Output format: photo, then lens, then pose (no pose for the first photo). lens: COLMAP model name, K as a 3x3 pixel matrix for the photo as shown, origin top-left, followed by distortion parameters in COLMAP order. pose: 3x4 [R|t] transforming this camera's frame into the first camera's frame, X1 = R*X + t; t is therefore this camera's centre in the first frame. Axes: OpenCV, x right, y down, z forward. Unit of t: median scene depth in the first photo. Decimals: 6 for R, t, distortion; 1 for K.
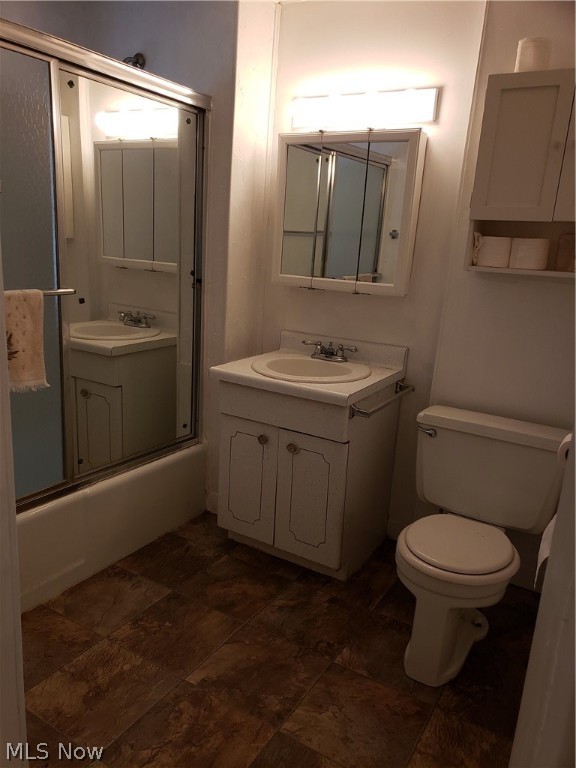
lens RADIAL K [[607.0, 0, 284.8], [0, 607.0, 395.9], [0, 0, 1]] dist [0.037523, -0.007389]
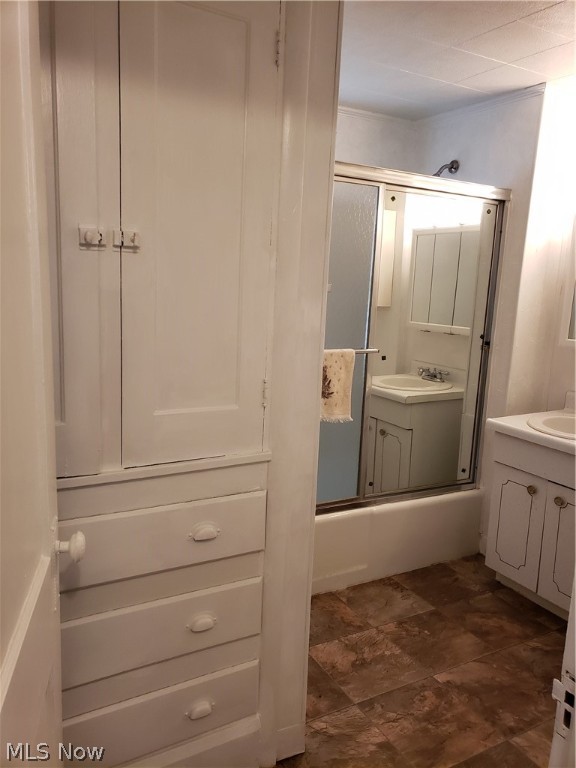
lens RADIAL K [[607.0, 0, 284.8], [0, 607.0, 395.9], [0, 0, 1]] dist [0.037523, -0.007389]
pose [[0.870885, 0.068374, -0.486707, 0.102887], [-0.112654, 0.991682, -0.062261, 0.024208], [0.478402, 0.109052, 0.871344, -0.187109]]
